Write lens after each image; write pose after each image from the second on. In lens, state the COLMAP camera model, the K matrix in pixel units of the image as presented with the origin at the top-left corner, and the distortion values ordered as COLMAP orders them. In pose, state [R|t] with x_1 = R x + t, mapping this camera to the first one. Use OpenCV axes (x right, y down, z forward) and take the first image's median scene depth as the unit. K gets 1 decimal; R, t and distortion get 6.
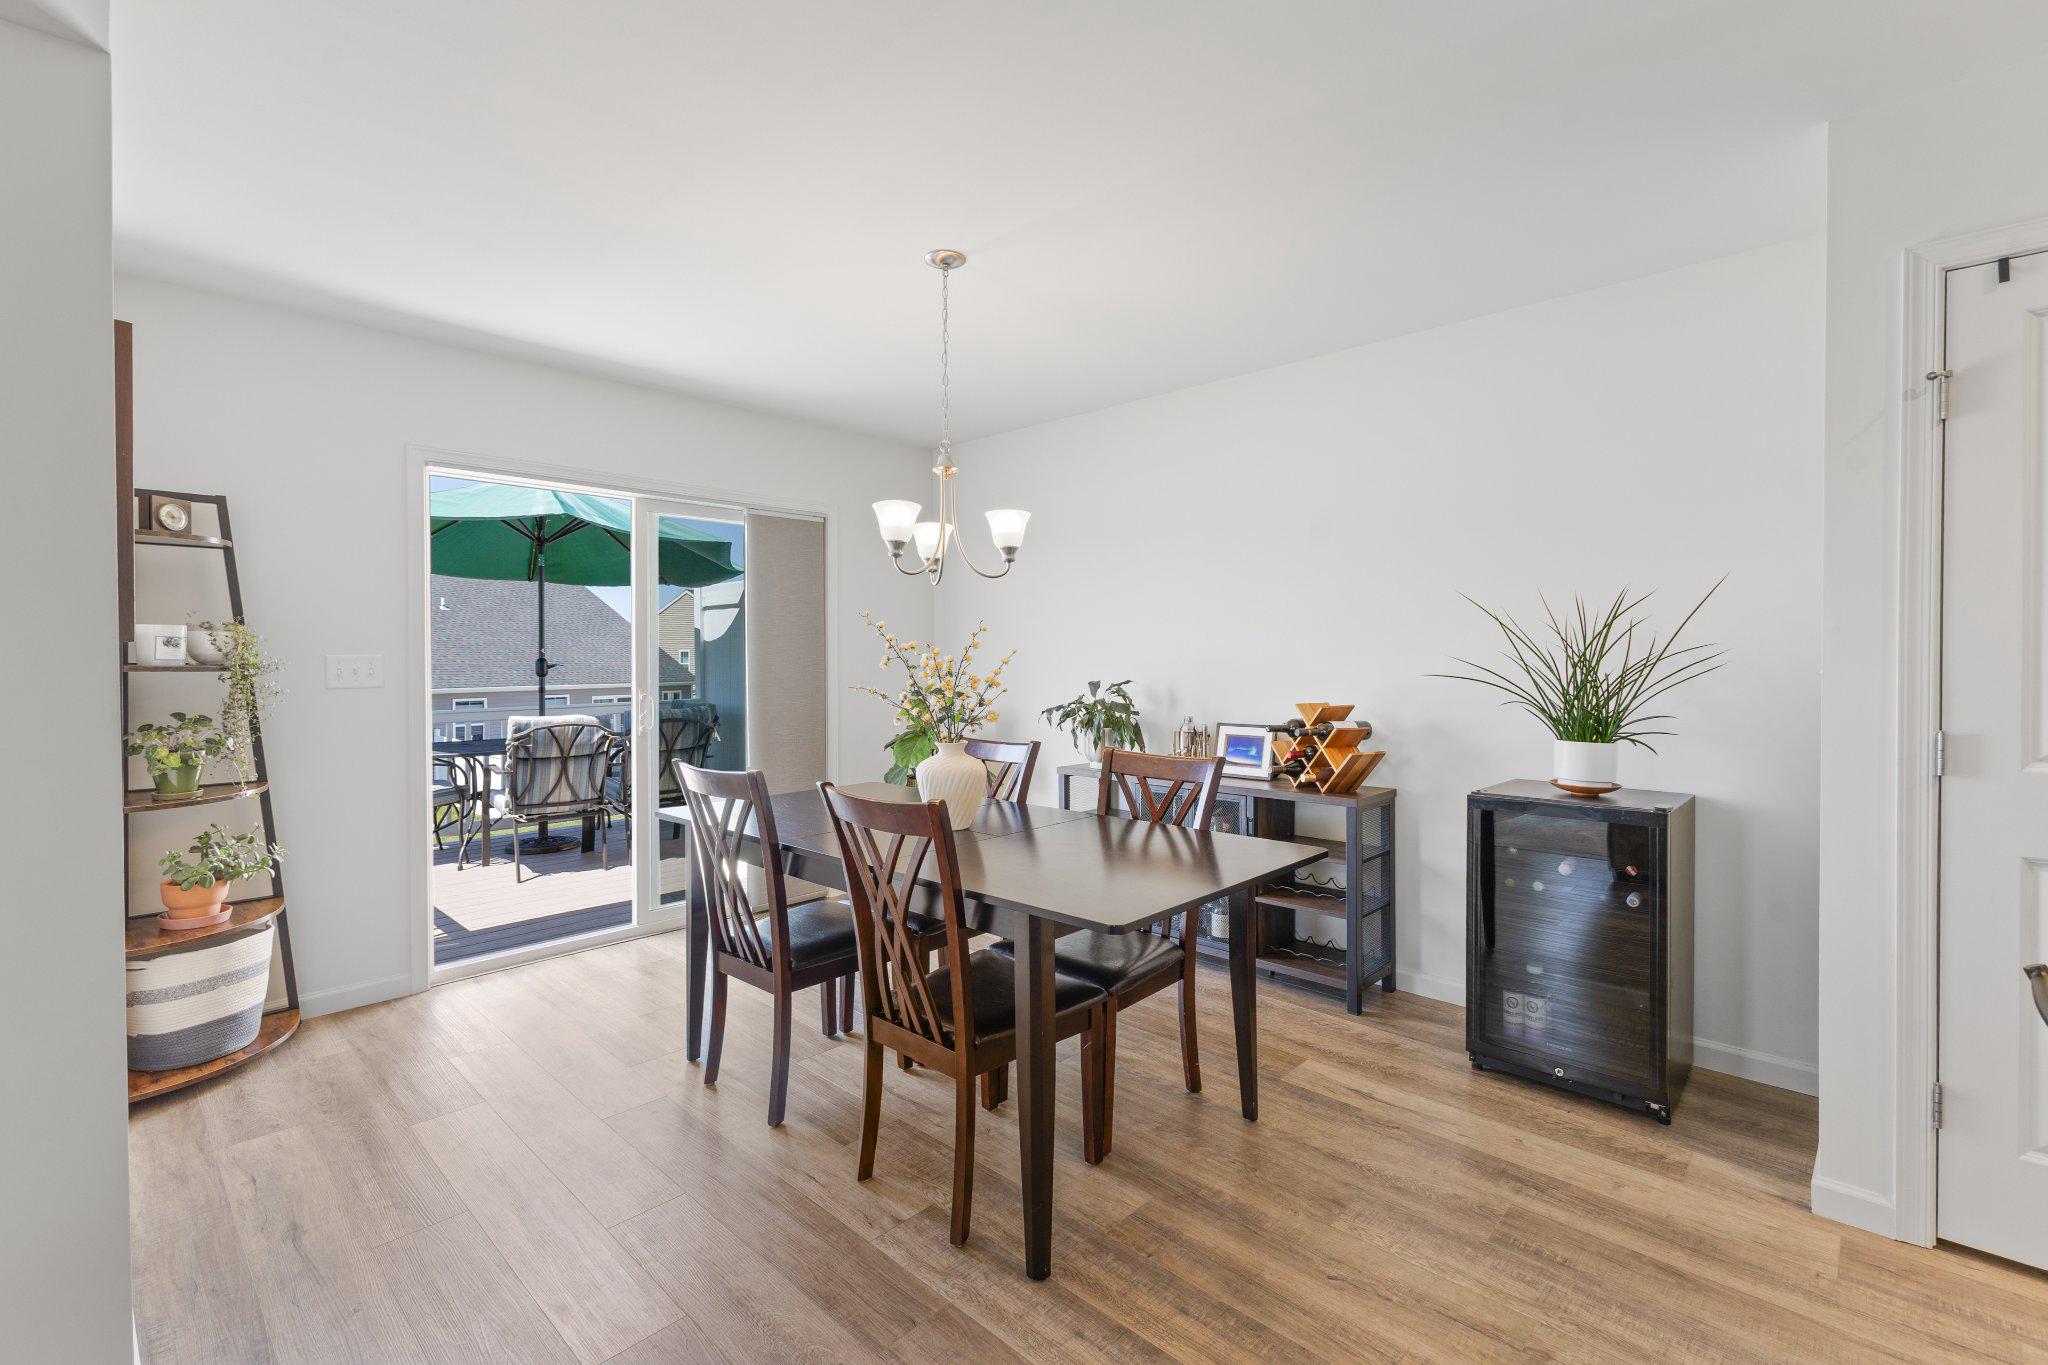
lens RADIAL K [[886.3, 0, 1029.2], [0, 886.3, 674.7], [0, 0, 1]] dist [0.002377, -0.002681]
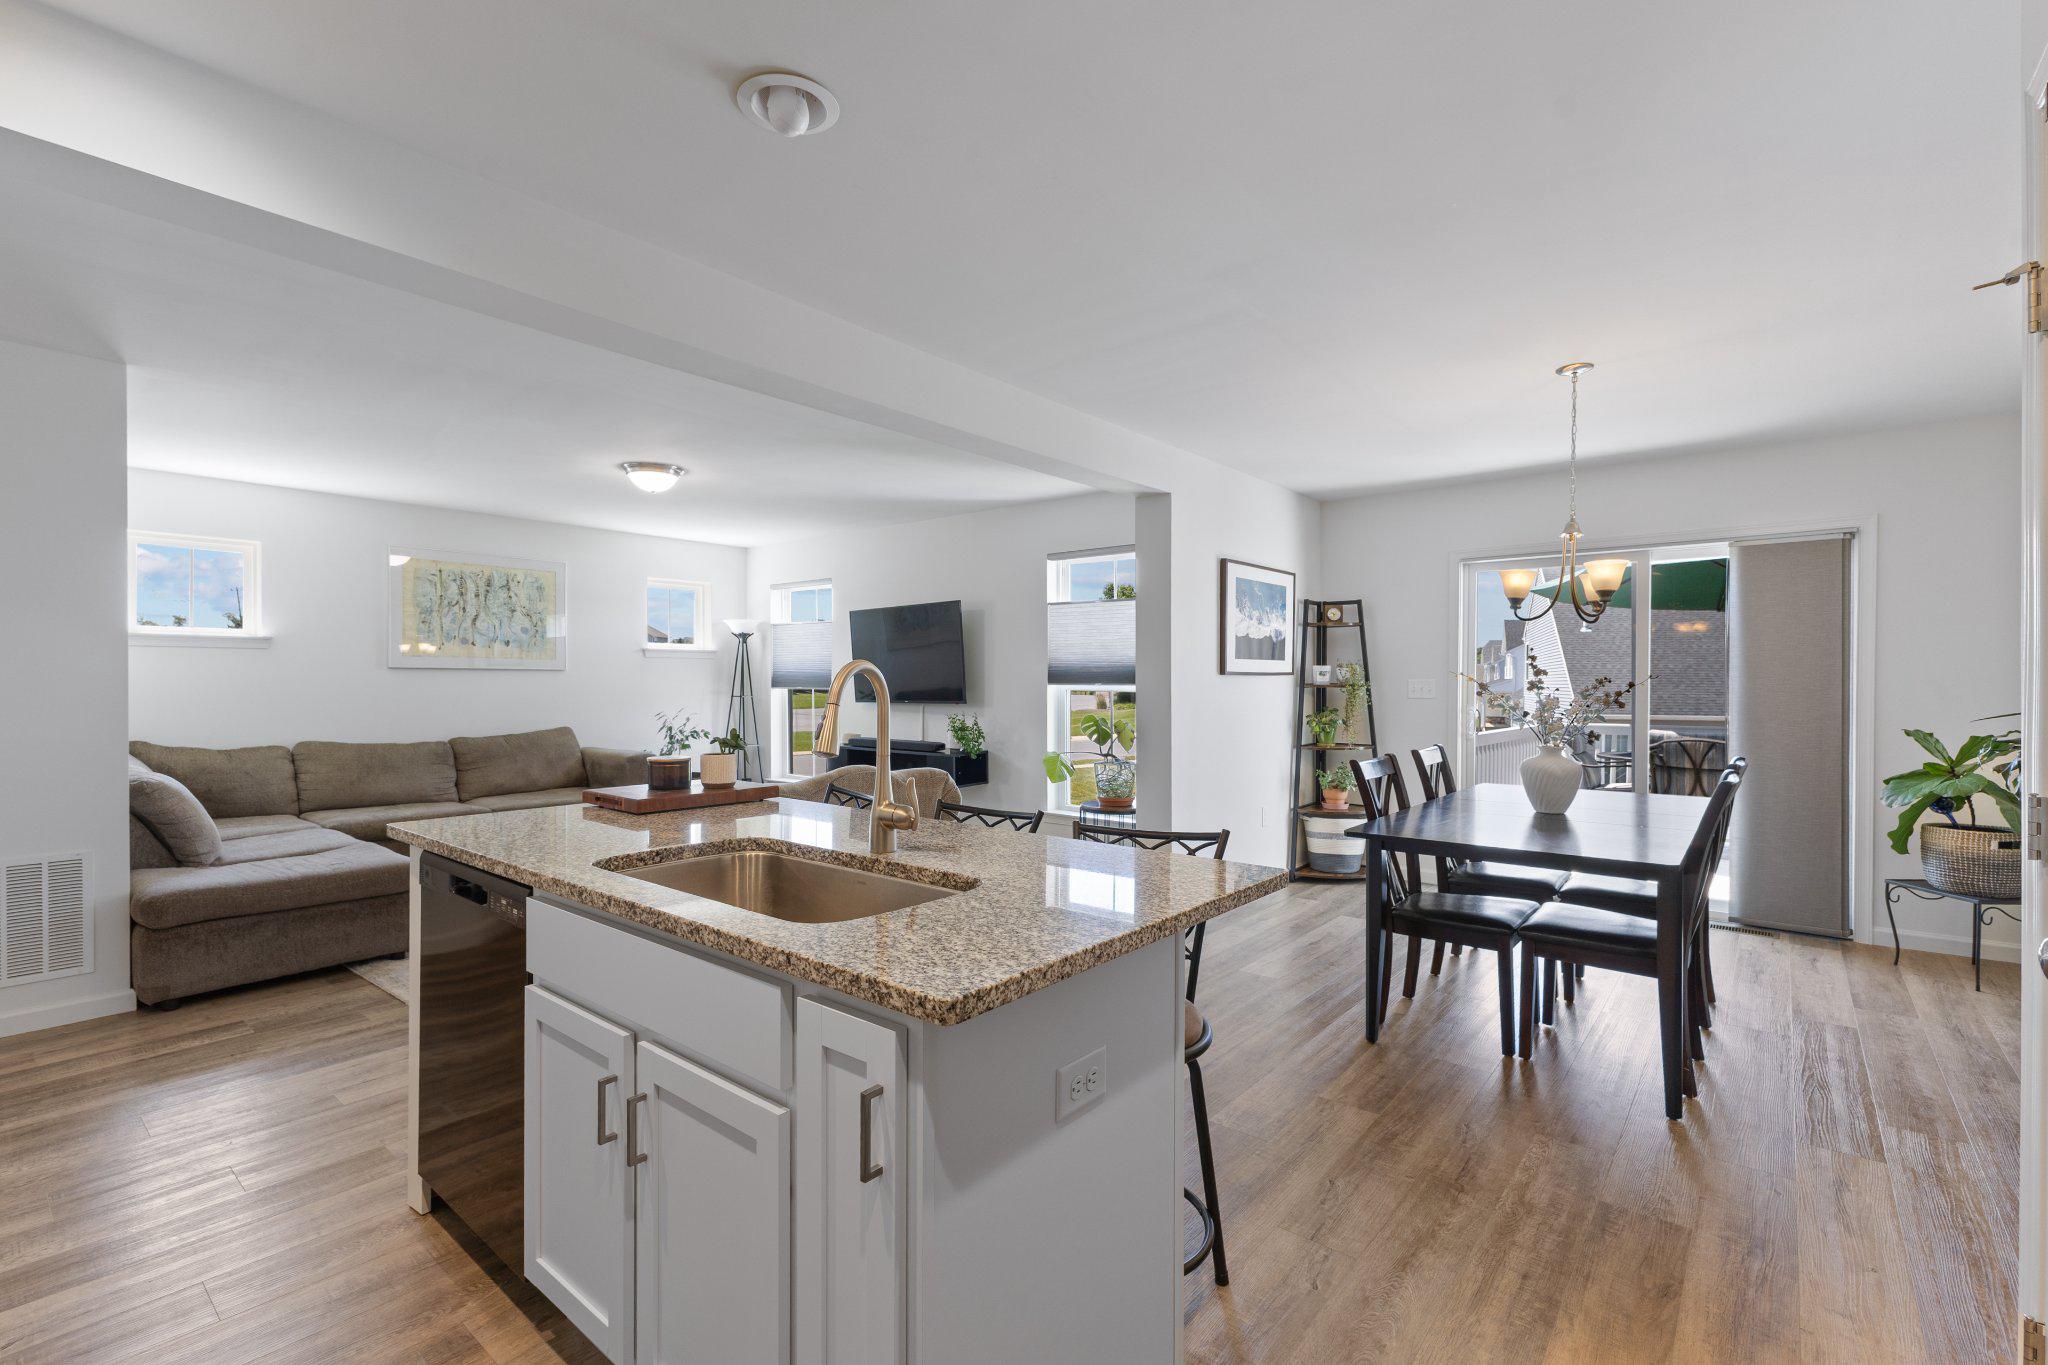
lens RADIAL K [[886.3, 0, 1028.1], [0, 886.3, 692.6], [0, 0, 1]] dist [0.002377, -0.002681]
pose [[0.072013, 0.013288, -0.997315, 1.401833], [-0.019997, 0.999729, 0.011876, -0.002762], [0.997203, 0.019088, 0.072259, 0.162284]]
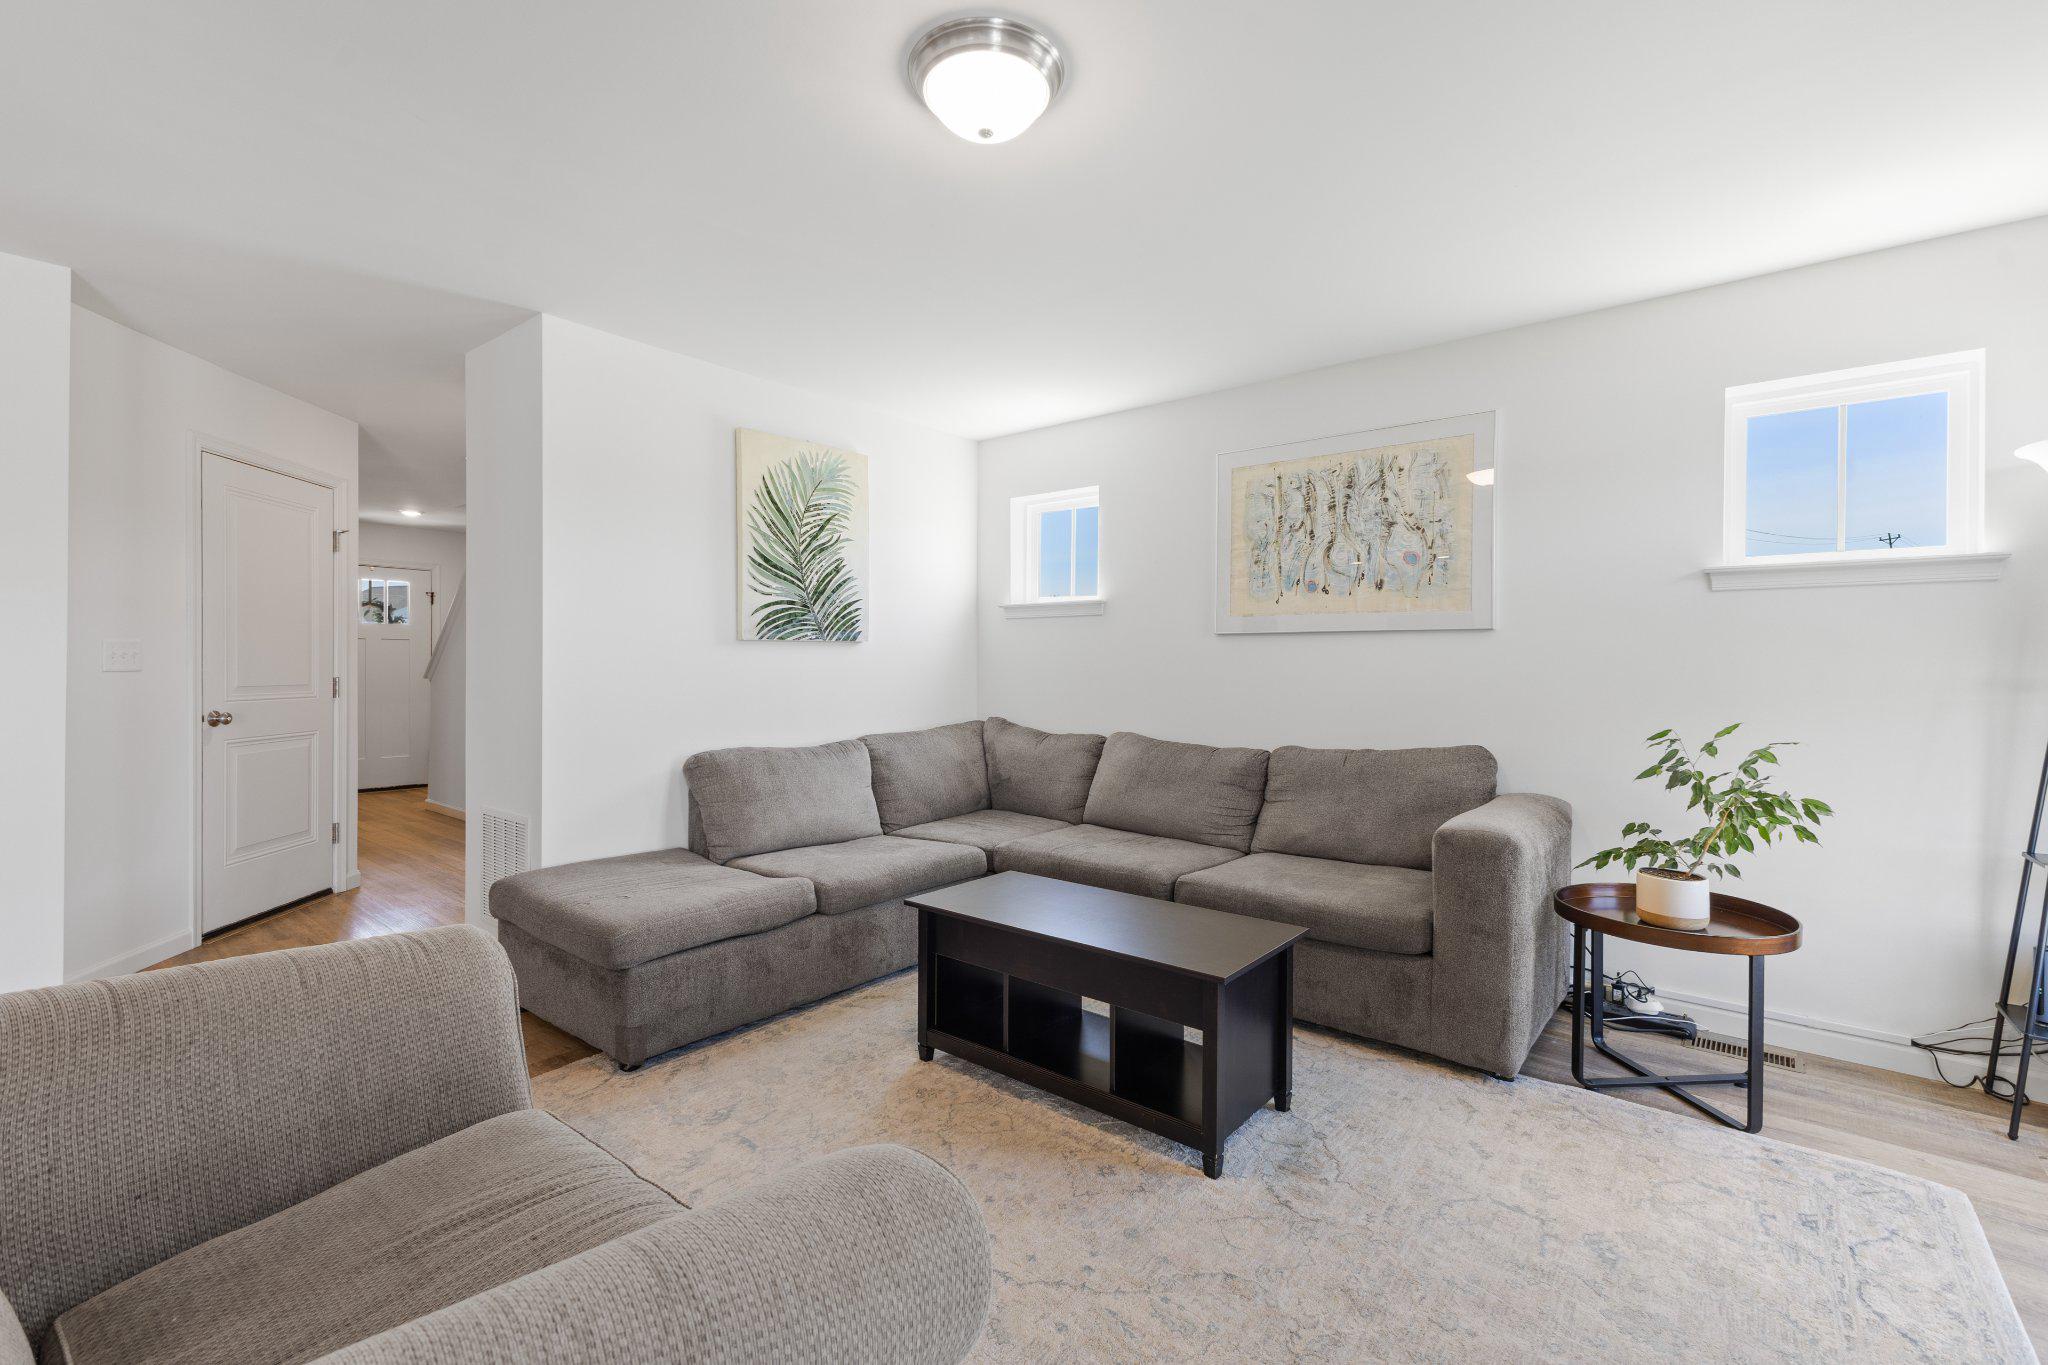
lens RADIAL K [[886.3, 0, 1017.5], [0, 886.3, 672.2], [0, 0, 1]] dist [0.002377, -0.002681]
pose [[-0.998181, -0.004133, -0.060142, -0.936941], [-0.005615, 0.999684, 0.024484, 0.028639], [0.060022, 0.024777, -0.997889, 0.233771]]
